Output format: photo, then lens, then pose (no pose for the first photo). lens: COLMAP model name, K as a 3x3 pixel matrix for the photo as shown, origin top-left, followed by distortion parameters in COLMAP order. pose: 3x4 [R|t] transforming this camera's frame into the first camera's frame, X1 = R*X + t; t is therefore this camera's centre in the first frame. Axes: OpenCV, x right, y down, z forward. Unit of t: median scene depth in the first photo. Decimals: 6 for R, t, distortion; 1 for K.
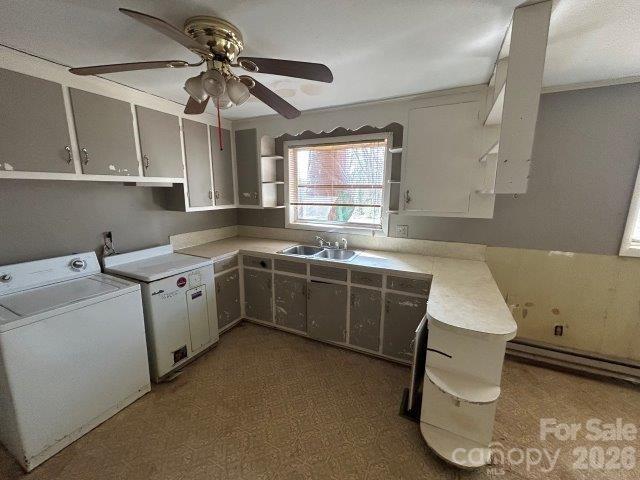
lens RADIAL K [[258.1, 0, 320.0], [0, 258.1, 240.0], [0, 0, 1]] dist [-0.002115, 0.000009]
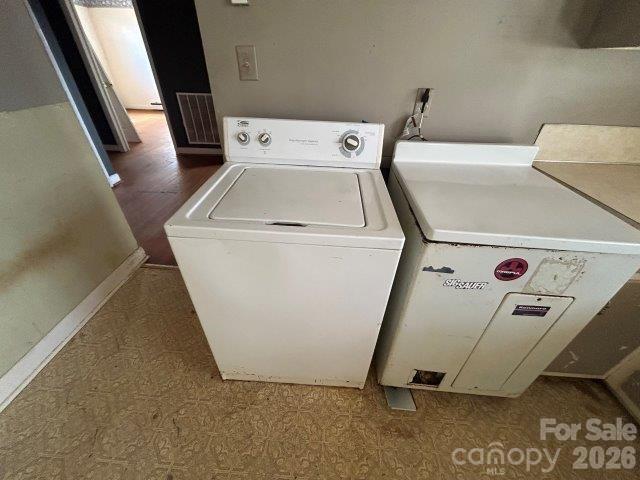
lens RADIAL K [[258.1, 0, 320.0], [0, 258.1, 240.0], [0, 0, 1]] dist [-0.002115, 0.000009]
pose [[0.379980, 0.529030, -0.758777, -0.398601], [-0.191921, 0.847544, 0.494809, 0.009020], [0.904866, -0.042393, 0.423581, 0.633187]]
